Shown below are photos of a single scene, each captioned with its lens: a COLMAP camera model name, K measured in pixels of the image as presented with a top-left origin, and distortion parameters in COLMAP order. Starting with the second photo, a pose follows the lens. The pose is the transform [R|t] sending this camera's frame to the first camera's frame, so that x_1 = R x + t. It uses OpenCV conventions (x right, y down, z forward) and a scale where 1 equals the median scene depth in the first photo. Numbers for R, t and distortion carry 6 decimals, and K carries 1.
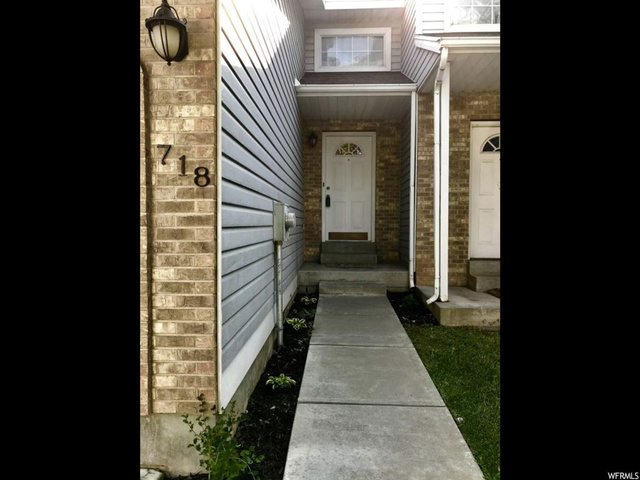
lens RADIAL K [[500.4, 0, 307.5], [0, 500.4, 228.3], [0, 0, 1]] dist [0.186022, -0.337170]
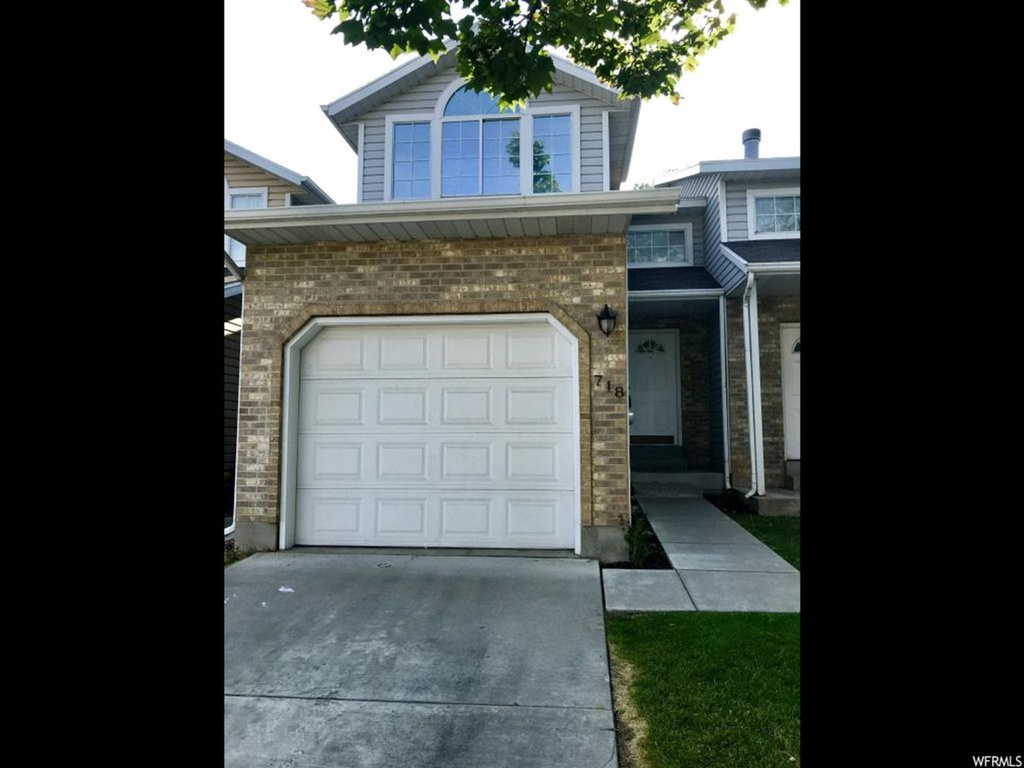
lens RADIAL K [[800.7, 0, 492.0], [0, 800.7, 365.3], [0, 0, 1]] dist [0.186022, -0.337170]
pose [[0.998529, -0.015784, -0.051873, -0.171730], [0.010639, 0.995129, -0.098009, 0.027405], [0.053167, 0.097313, 0.993833, -0.642477]]
